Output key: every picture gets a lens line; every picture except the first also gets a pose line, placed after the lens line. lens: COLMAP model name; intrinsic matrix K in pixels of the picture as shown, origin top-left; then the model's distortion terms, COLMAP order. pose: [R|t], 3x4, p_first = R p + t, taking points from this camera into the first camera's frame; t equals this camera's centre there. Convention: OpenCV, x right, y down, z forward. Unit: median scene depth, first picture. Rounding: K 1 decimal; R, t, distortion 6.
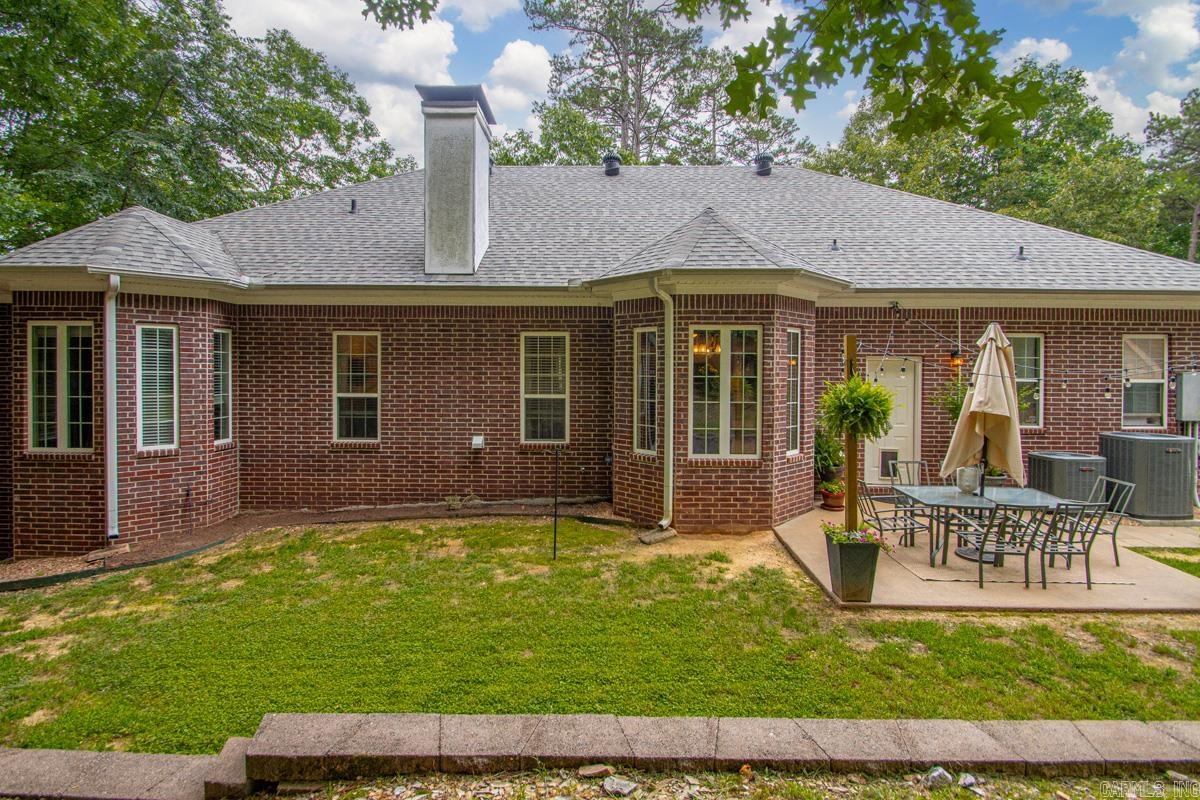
lens RADIAL K [[575.4, 0, 631.8], [0, 575.4, 375.1], [0, 0, 1]] dist [0.001281, -0.008498]
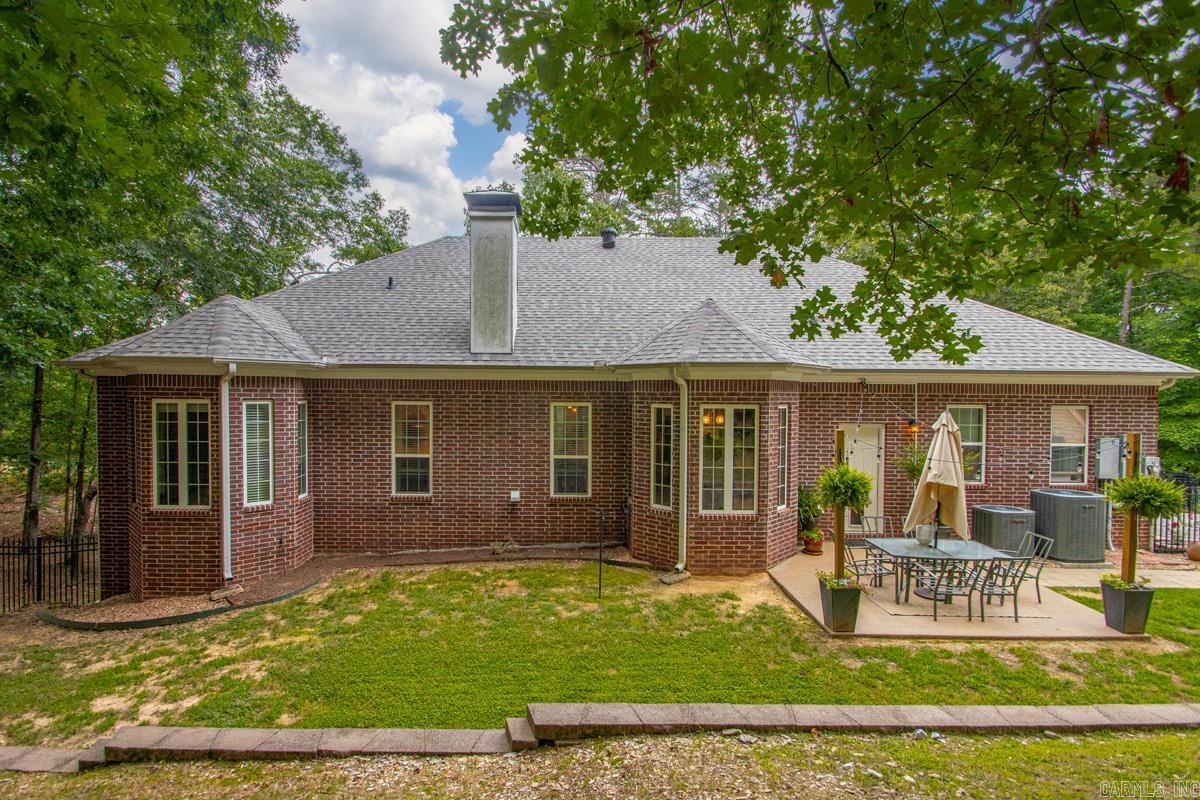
lens RADIAL K [[575.4, 0, 597.6], [0, 575.4, 400.2], [0, 0, 1]] dist [0.001281, -0.008498]
pose [[0.999687, 0.007302, 0.023926, -0.148086], [-0.007331, 0.999972, 0.001152, -0.096716], [-0.023917, -0.001327, 0.999713, -0.218595]]
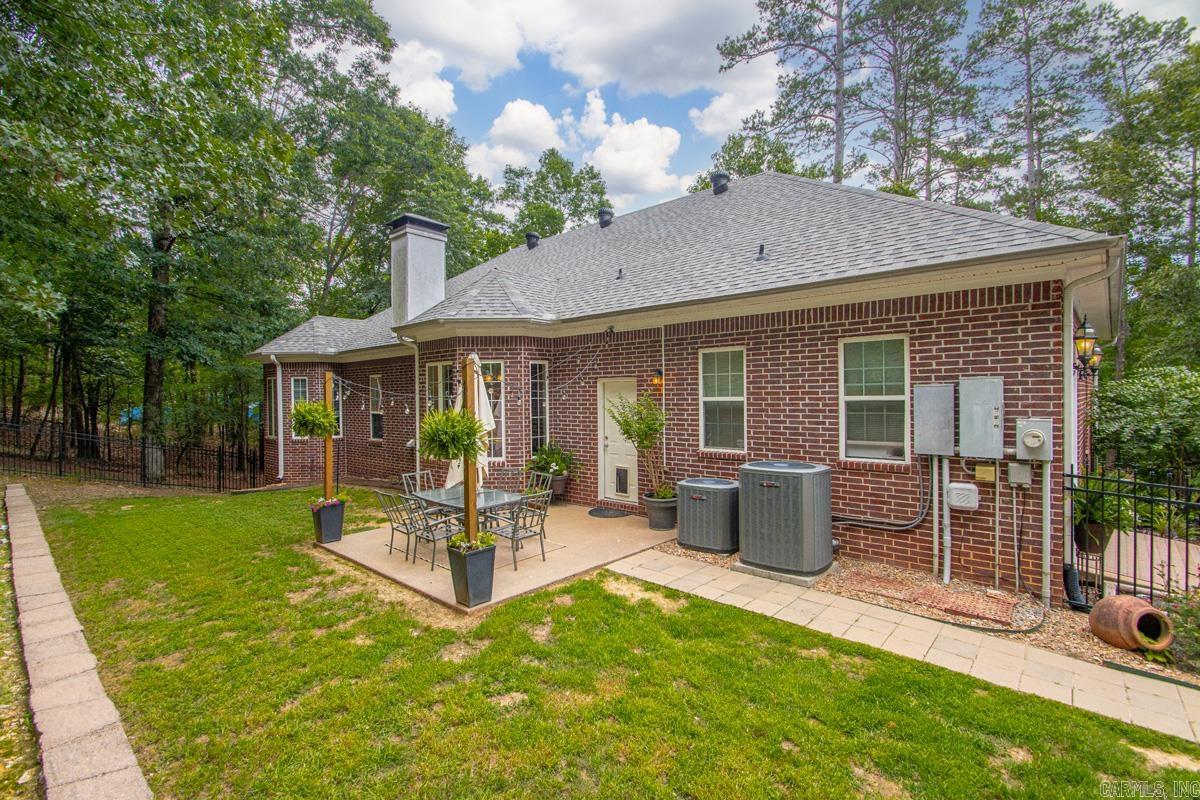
lens RADIAL K [[575.4, 0, 603.5], [0, 575.4, 404.0], [0, 0, 1]] dist [0.001281, -0.008498]
pose [[0.724588, -0.004098, -0.689170, 1.436957], [0.020946, 0.999651, 0.016077, -0.002173], [0.688864, -0.026085, 0.724421, 0.267293]]
